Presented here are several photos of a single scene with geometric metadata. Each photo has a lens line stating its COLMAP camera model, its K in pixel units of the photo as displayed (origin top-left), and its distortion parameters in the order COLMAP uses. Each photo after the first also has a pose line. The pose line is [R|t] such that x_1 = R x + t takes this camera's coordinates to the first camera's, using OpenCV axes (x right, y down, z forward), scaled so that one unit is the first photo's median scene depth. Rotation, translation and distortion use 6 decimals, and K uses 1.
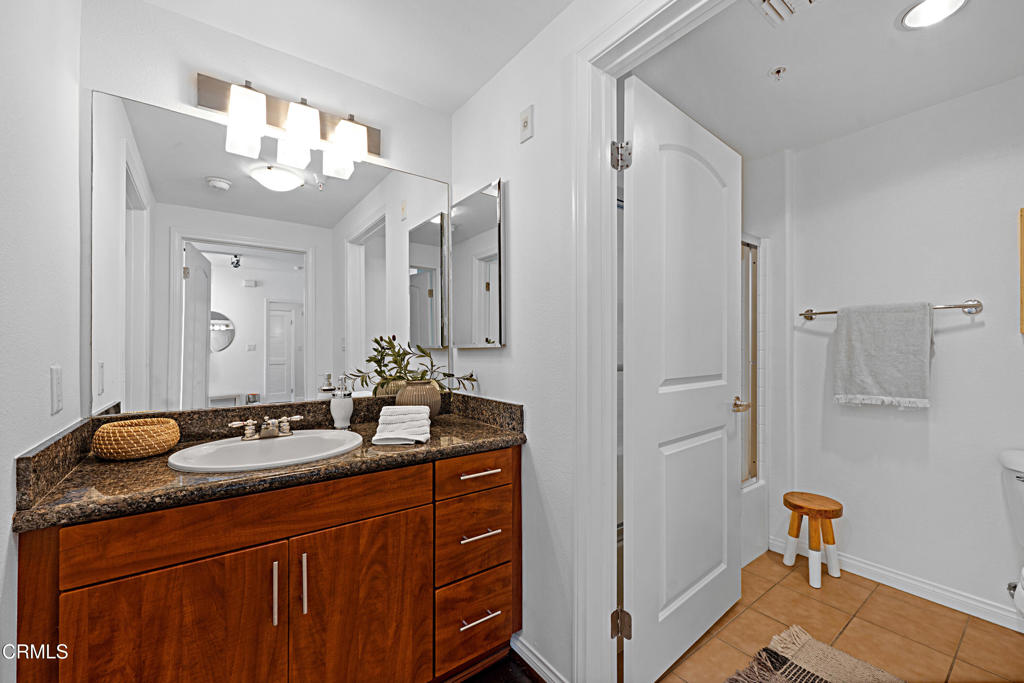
lens RADIAL K [[408.9, 0, 512.0], [0, 408.9, 341.5], [0, 0, 1]] dist [-0.000886, 0.000112]
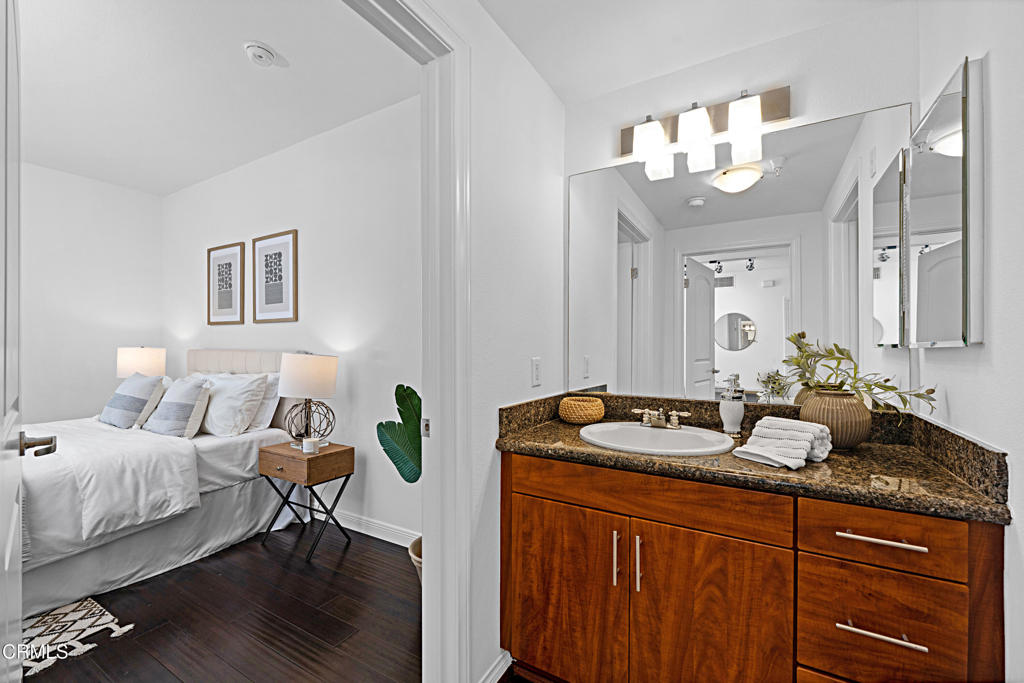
lens RADIAL K [[413.6, 0, 534.0], [0, 413.6, 342.9], [0, 0, 1]] dist [-0.001560, -0.000006]
pose [[0.420583, -0.005122, -0.907240, 0.309415], [0.010535, 0.999944, -0.000761, 0.002532], [0.907193, -0.009237, 0.420613, 0.238142]]
